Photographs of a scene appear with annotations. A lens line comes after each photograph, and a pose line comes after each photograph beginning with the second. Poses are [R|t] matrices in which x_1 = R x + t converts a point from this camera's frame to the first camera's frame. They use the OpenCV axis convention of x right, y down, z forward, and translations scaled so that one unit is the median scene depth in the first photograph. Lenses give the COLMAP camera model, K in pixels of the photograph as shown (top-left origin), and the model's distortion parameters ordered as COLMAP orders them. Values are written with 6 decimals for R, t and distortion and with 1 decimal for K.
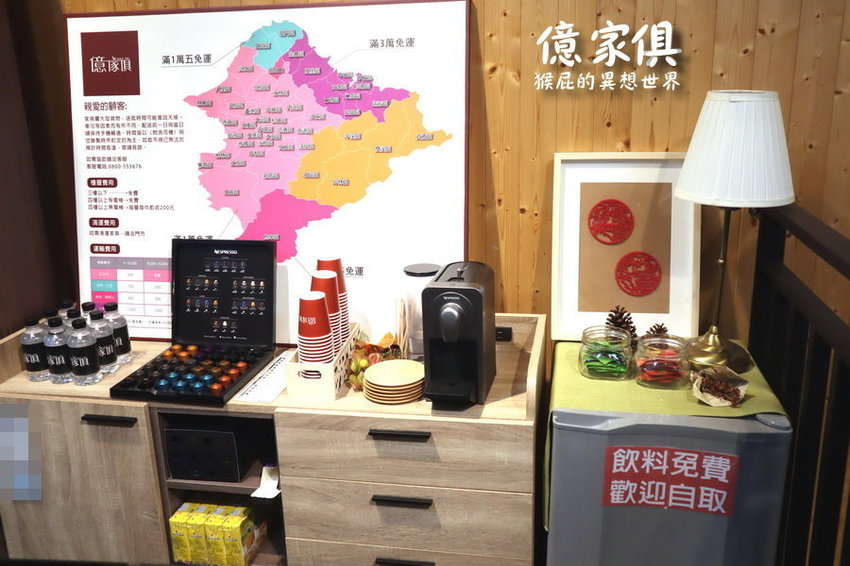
lens RADIAL K [[790.1, 0, 423.5], [0, 790.1, 285.8], [0, 0, 1]] dist [0.013424, 0.000000]
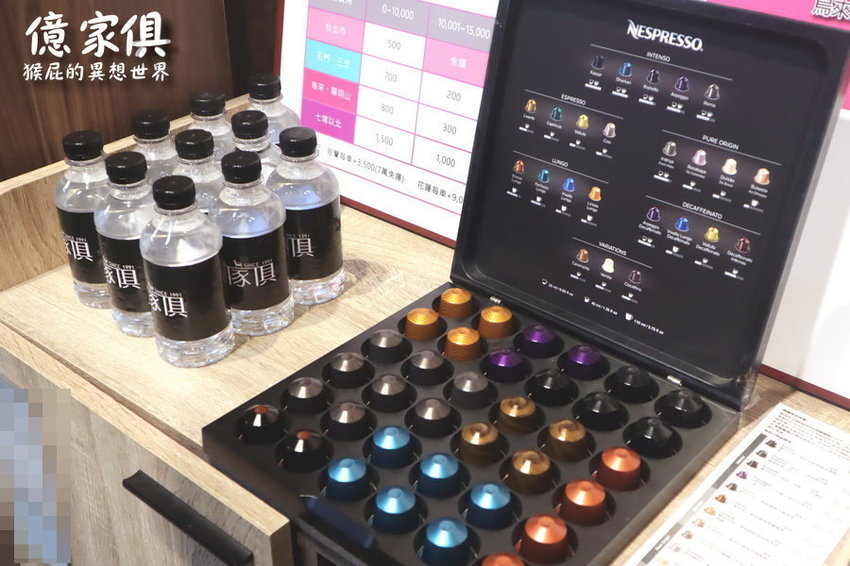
lens RADIAL K [[1025.7, 0, 422.6], [0, 1025.7, 280.4], [0, 0, 1]] dist [-0.012382, 0.000000]
pose [[0.875267, 0.276100, -0.397085, -0.153849], [-0.168865, 0.943825, 0.284040, -0.050081], [0.453202, -0.181557, 0.872723, 0.615518]]
